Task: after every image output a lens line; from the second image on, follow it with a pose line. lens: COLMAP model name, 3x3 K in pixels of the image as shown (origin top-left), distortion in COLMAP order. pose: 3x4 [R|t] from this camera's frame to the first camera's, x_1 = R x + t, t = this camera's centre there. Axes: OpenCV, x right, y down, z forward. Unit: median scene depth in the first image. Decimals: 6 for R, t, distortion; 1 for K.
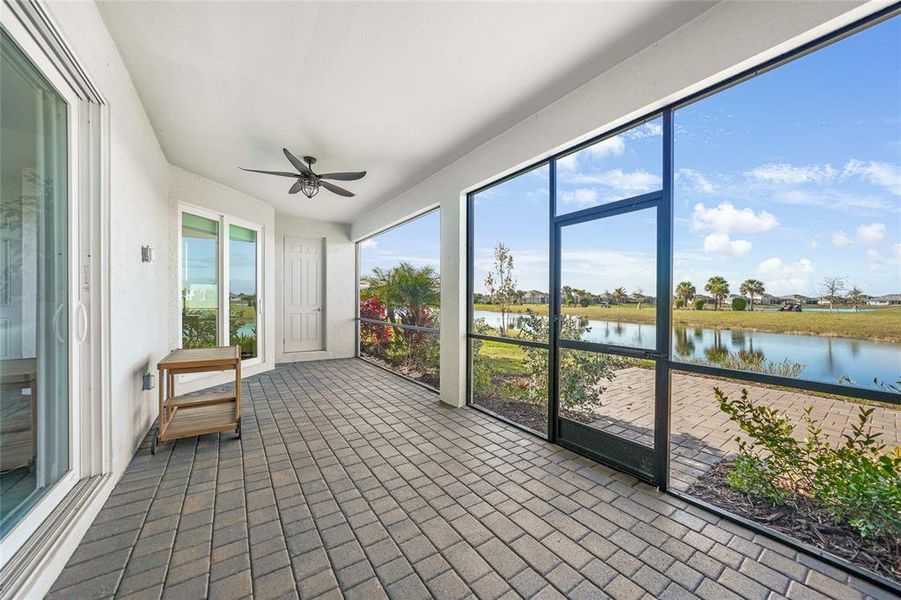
lens RADIAL K [[316.5, 0, 450.5], [0, 316.5, 300.0], [0, 0, 1]] dist [-0.005323, 0.000398]
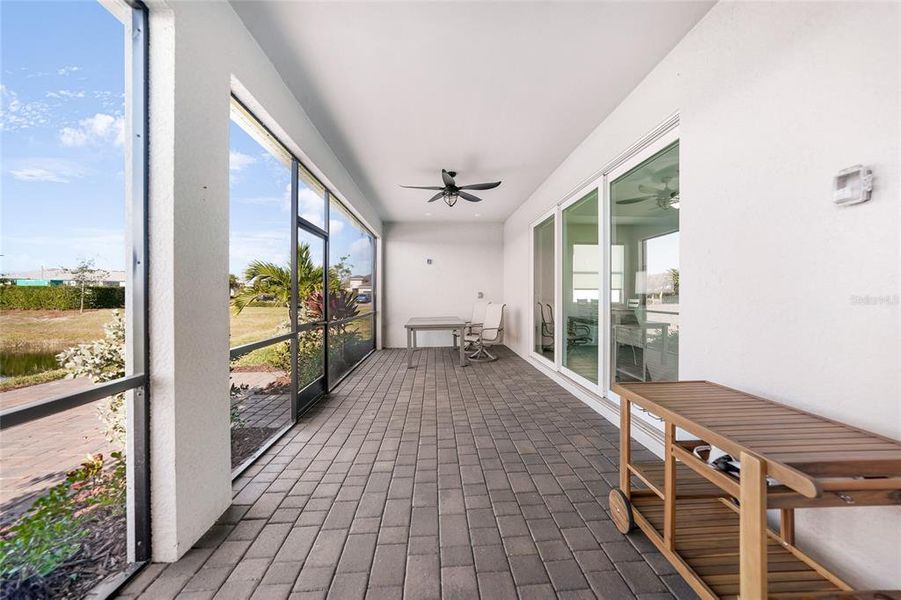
lens RADIAL K [[316.5, 0, 450.5], [0, 316.5, 300.0], [0, 0, 1]] dist [-0.005323, 0.000398]
pose [[-0.848080, -0.010030, 0.529774, -0.904847], [-0.006003, 0.999939, 0.009322, 0.020138], [-0.529835, 0.004726, -0.848088, 2.115856]]
